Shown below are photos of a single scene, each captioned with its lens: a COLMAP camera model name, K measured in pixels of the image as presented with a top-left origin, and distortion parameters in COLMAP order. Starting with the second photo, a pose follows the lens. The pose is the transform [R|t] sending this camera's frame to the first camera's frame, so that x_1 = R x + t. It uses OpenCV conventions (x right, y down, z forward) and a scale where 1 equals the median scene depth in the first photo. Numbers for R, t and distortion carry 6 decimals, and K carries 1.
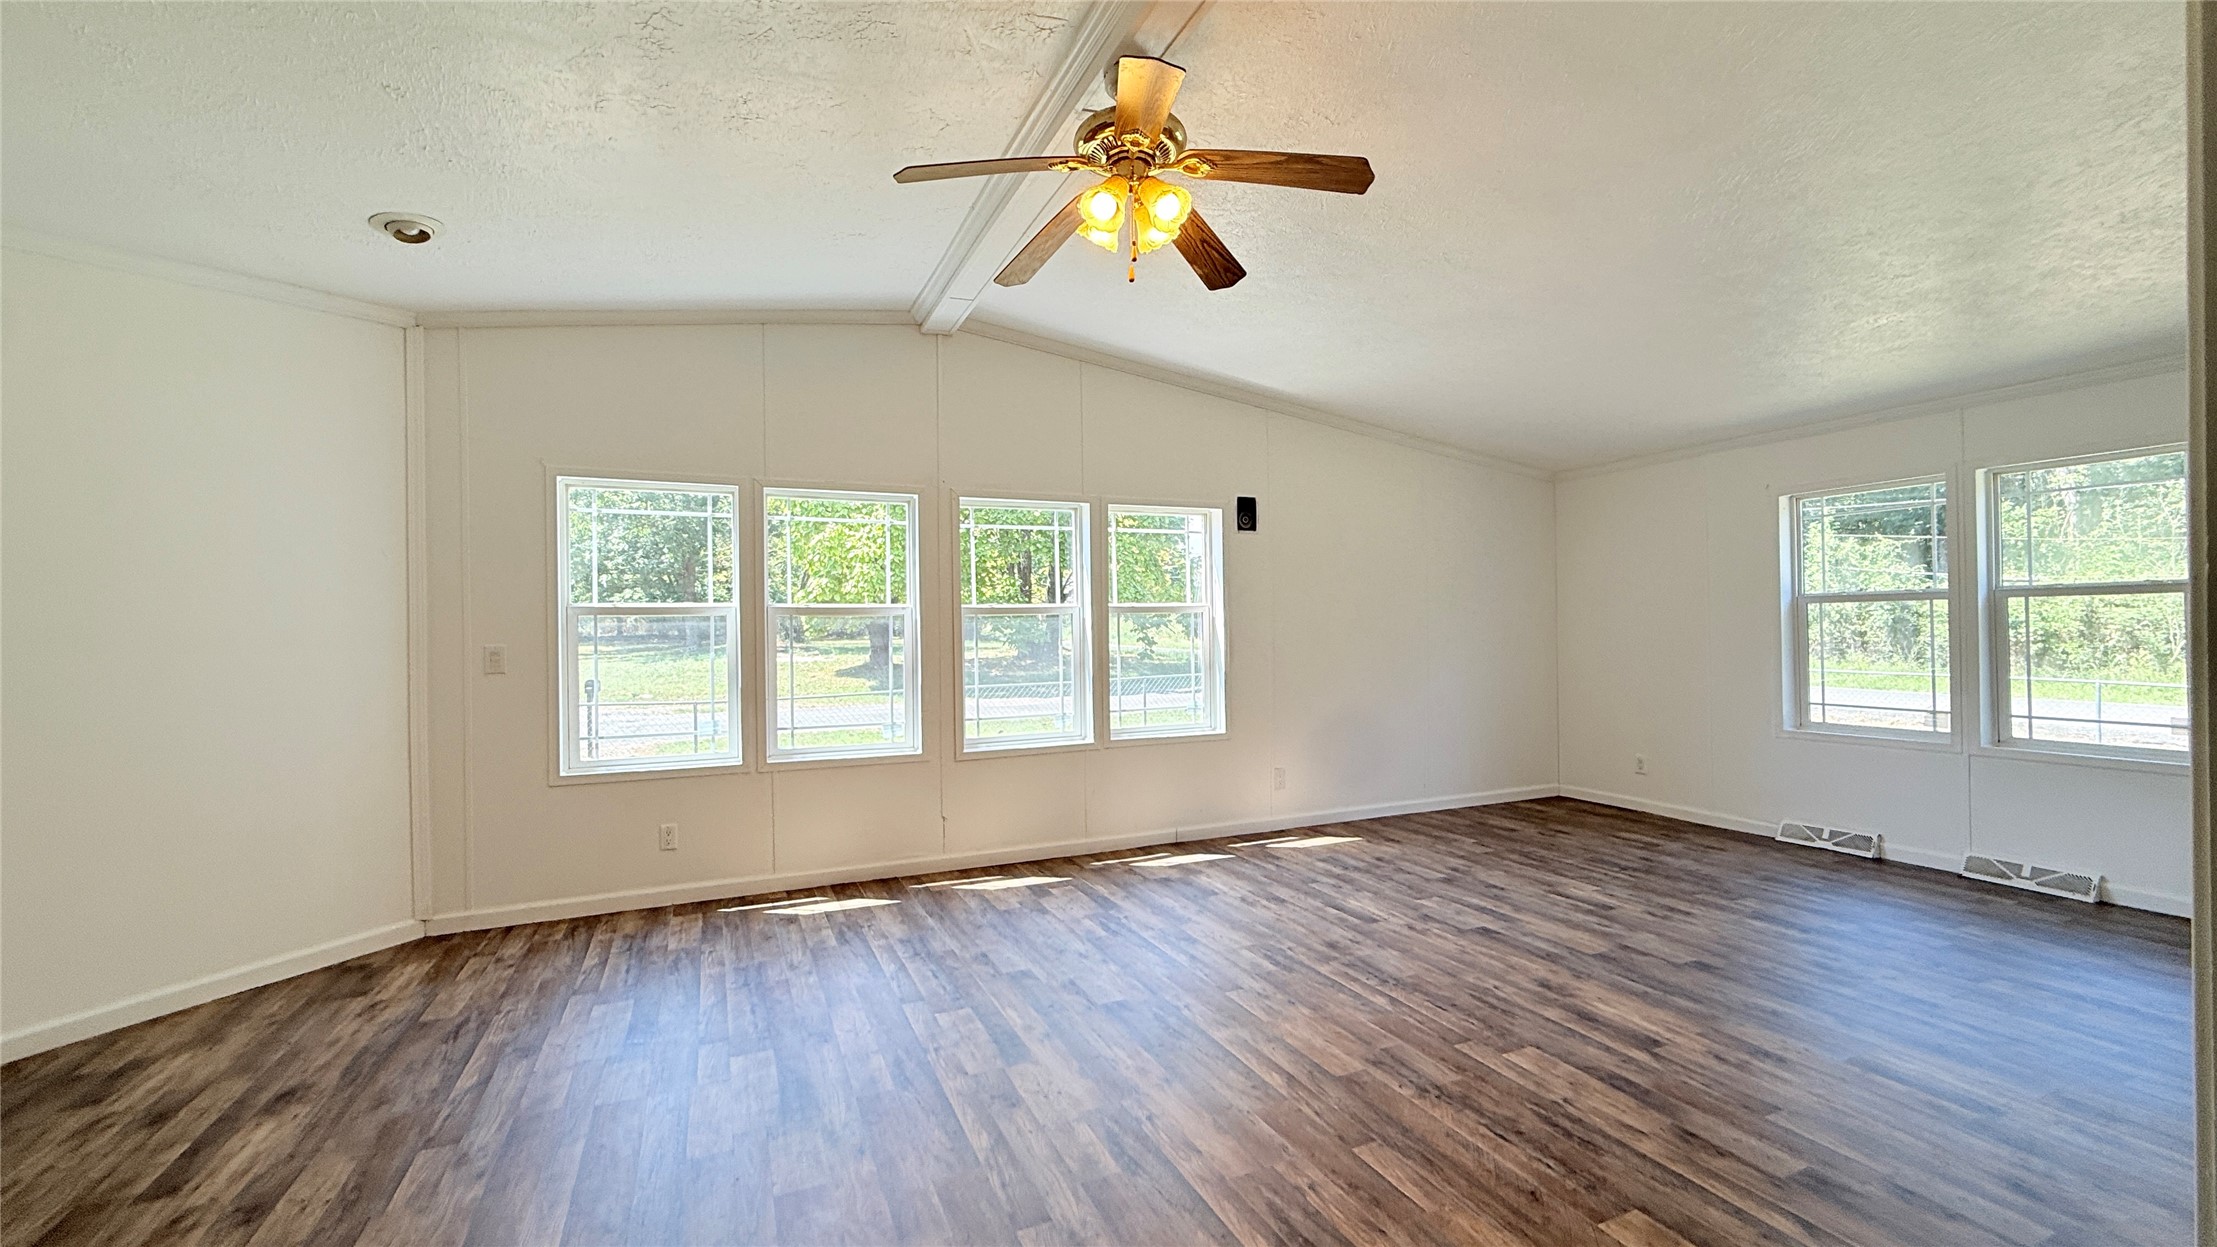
lens RADIAL K [[884.3, 0, 1101.0], [0, 884.3, 622.8], [0, 0, 1]] dist [0.001272, -0.000188]
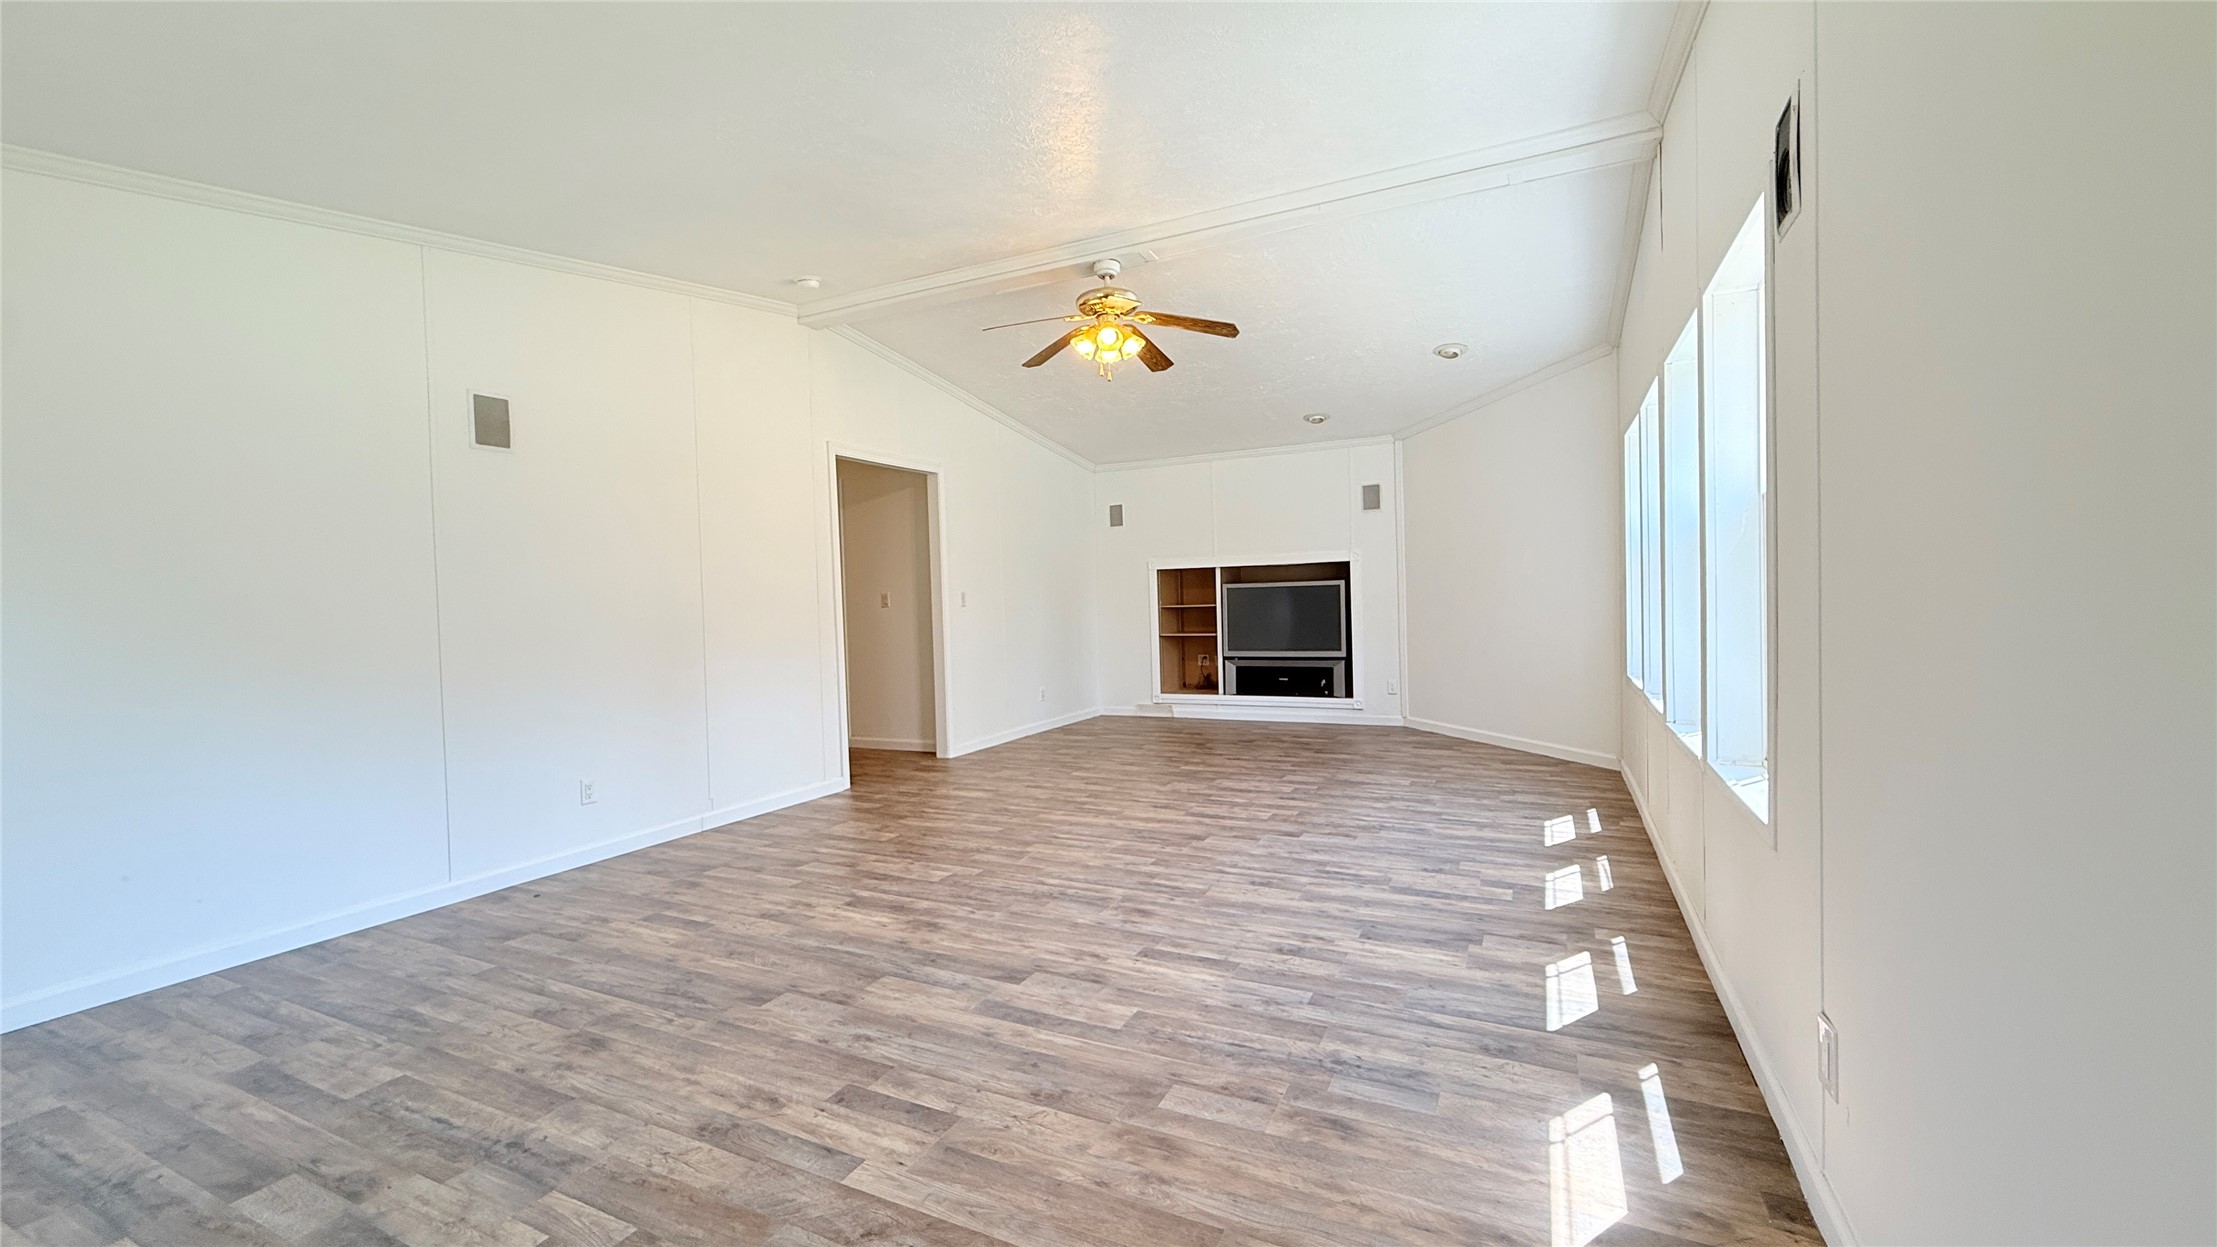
lens RADIAL K [[884.3, 0, 1100.2], [0, 884.3, 616.4], [0, 0, 1]] dist [0.001272, -0.000188]
pose [[-0.764860, 0.046605, -0.642509, 0.758155], [0.038591, 0.998903, 0.026517, 0.026573], [0.643040, -0.004513, -0.765819, 1.457116]]
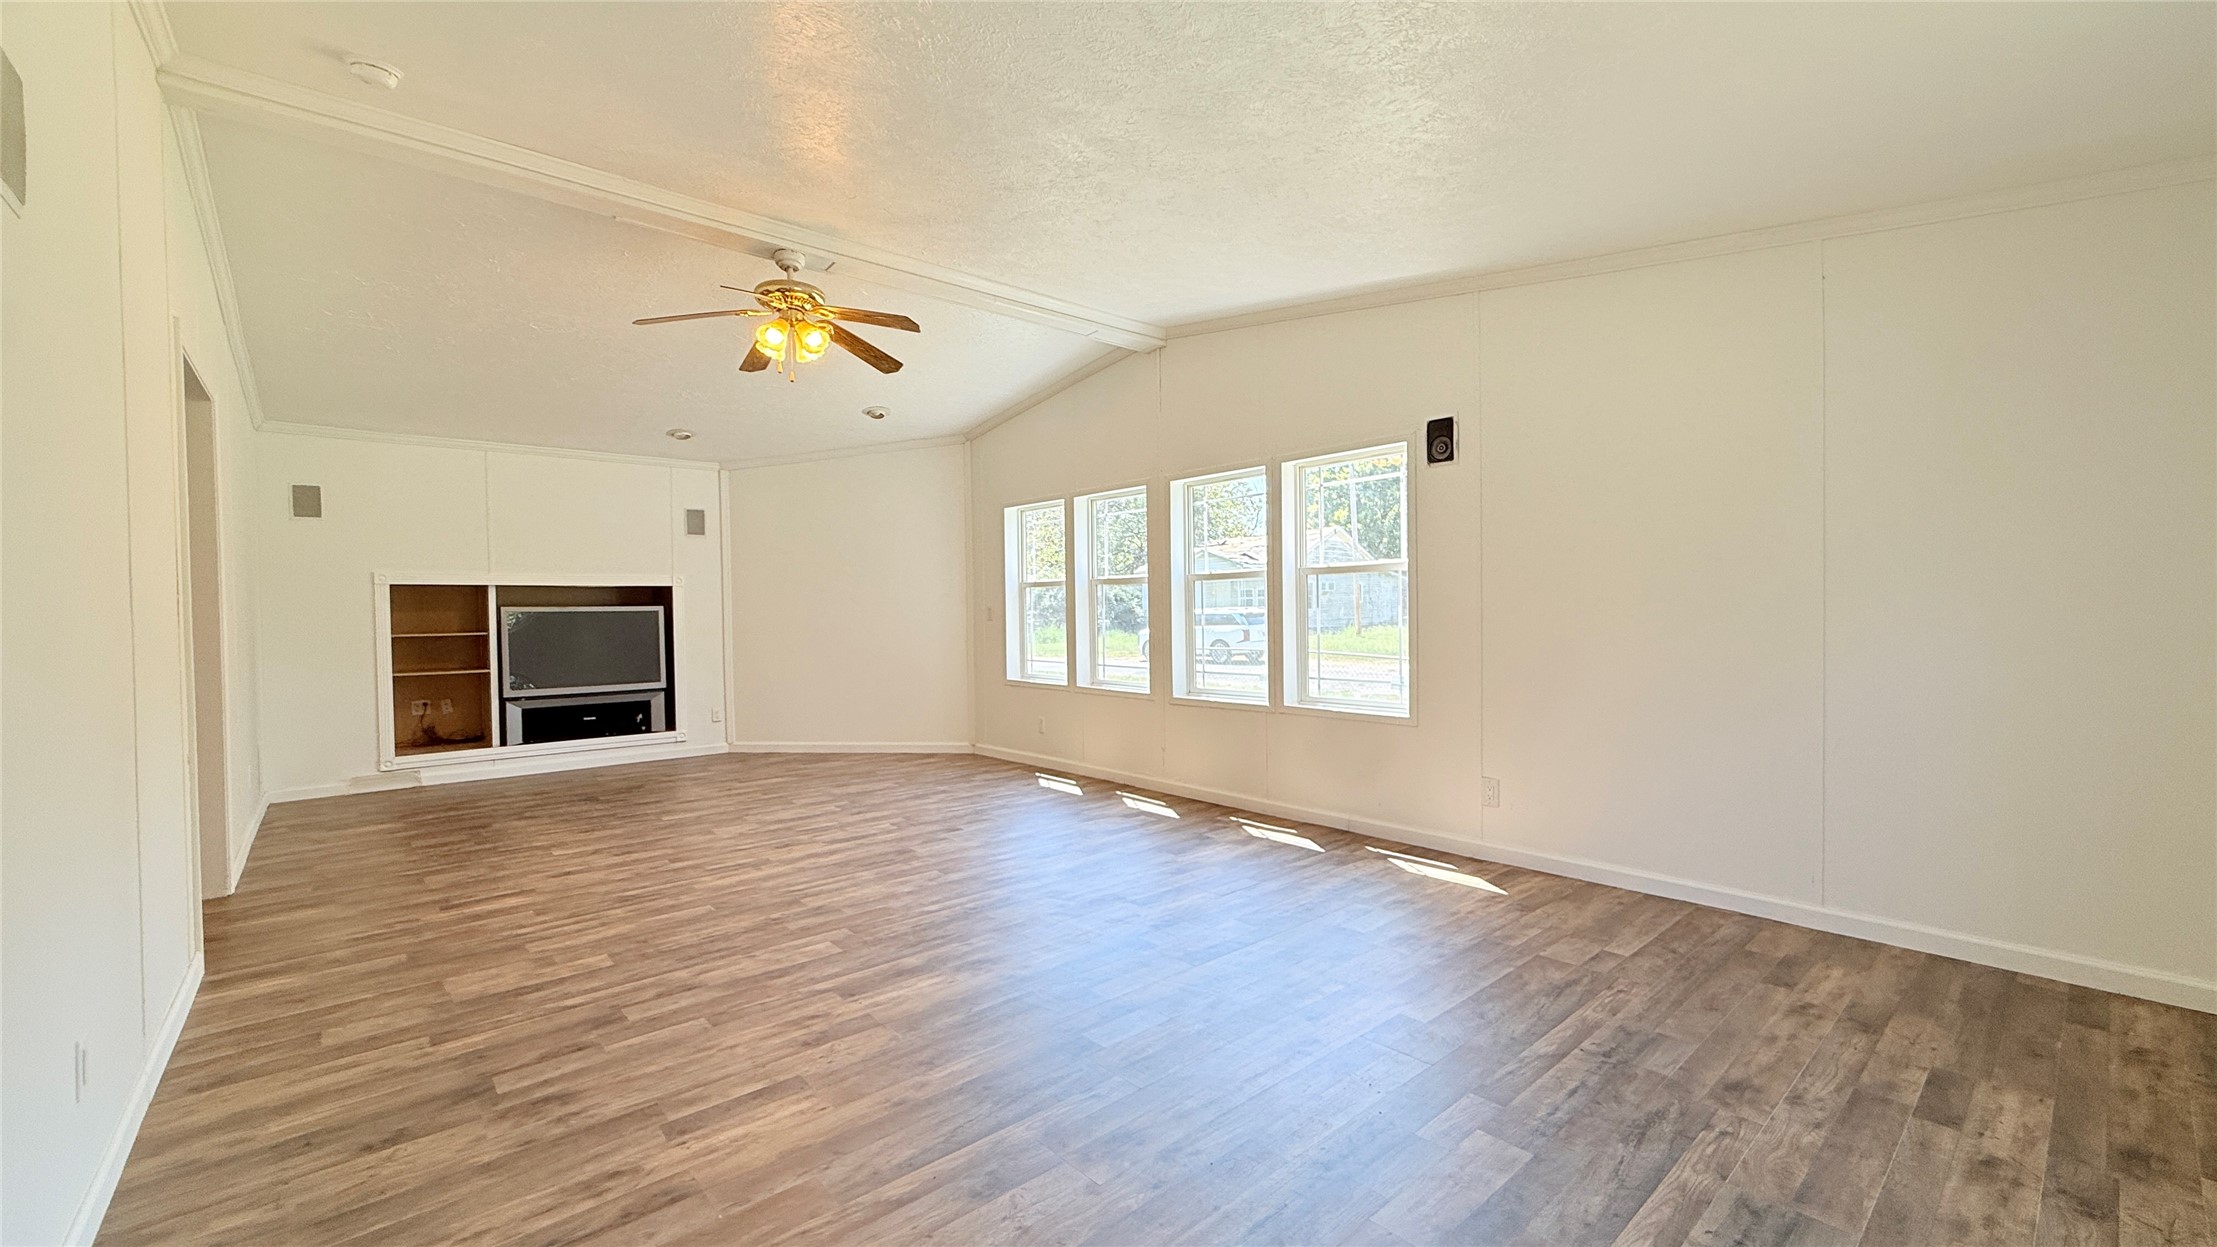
lens RADIAL K [[884.3, 0, 1098.2], [0, 884.3, 617.4], [0, 0, 1]] dist [0.001272, -0.000188]
pose [[0.294254, 0.015872, -0.955595, 1.102385], [0.012518, 0.999712, 0.020459, 0.016394], [0.955645, -0.017983, 0.293971, 0.647199]]
